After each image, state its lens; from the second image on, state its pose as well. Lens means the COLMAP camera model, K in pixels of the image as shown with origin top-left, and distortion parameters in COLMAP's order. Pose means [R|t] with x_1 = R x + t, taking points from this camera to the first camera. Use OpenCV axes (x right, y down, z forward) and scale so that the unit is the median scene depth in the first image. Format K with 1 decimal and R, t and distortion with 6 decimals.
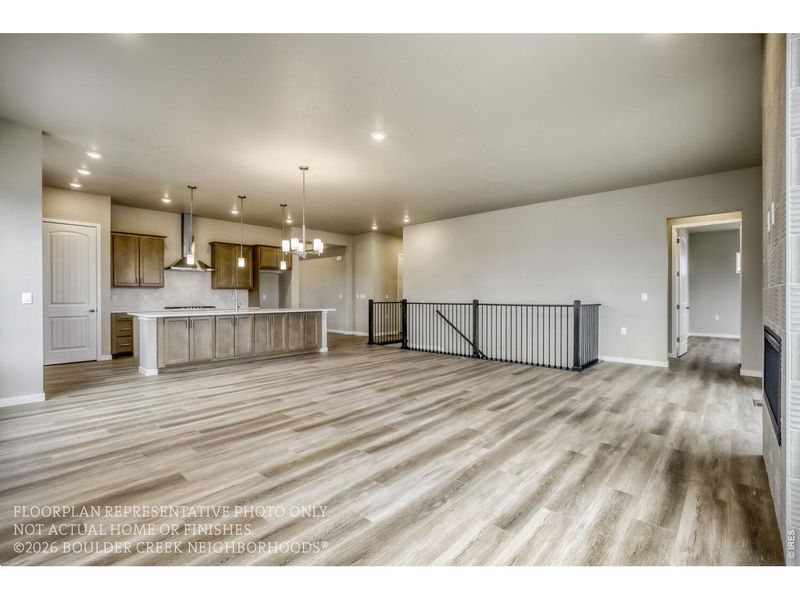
lens RADIAL K [[367.6, 0, 401.9], [0, 367.6, 298.9], [0, 0, 1]] dist [-0.014631, 0.003446]
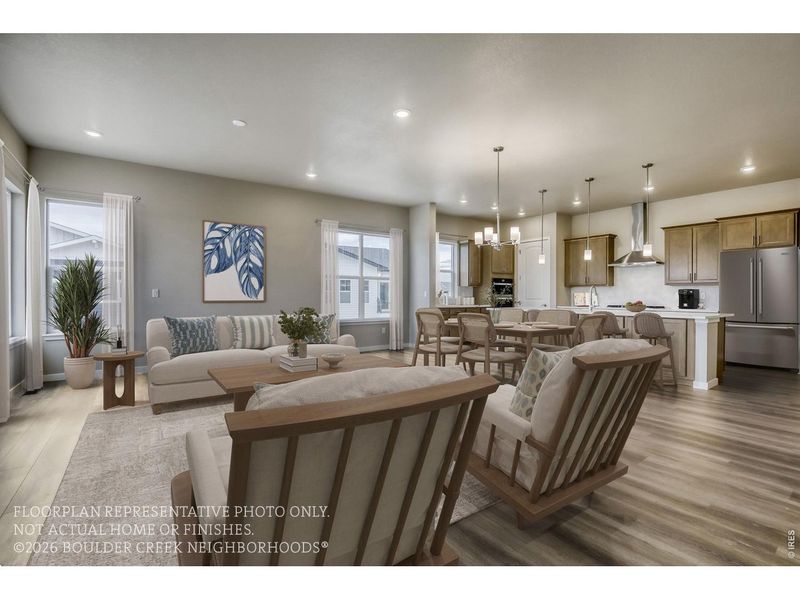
lens RADIAL K [[367.6, 0, 401.2], [0, 367.6, 304.0], [0, 0, 1]] dist [-0.014631, 0.003446]
pose [[-0.220919, 0.012736, -0.975209, 0.491128], [-0.008021, 0.999857, 0.014875, 0.011976], [0.975259, 0.011108, -0.220786, 0.738736]]
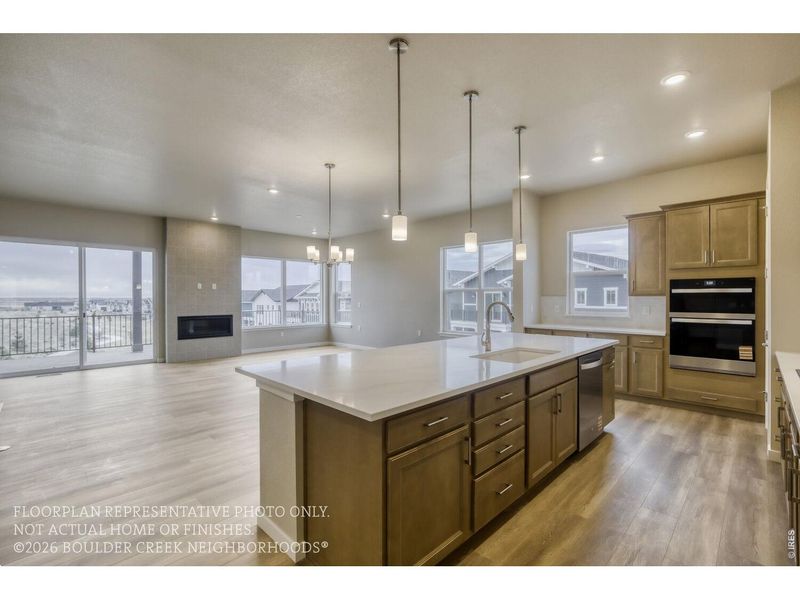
lens RADIAL K [[367.6, 0, 405.5], [0, 367.6, 296.8], [0, 0, 1]] dist [-0.014631, 0.003446]
pose [[-0.999197, 0.004156, 0.039854, -0.368194], [0.004284, 0.999986, 0.003127, -0.035386], [-0.039841, 0.003295, -0.999201, 1.420297]]
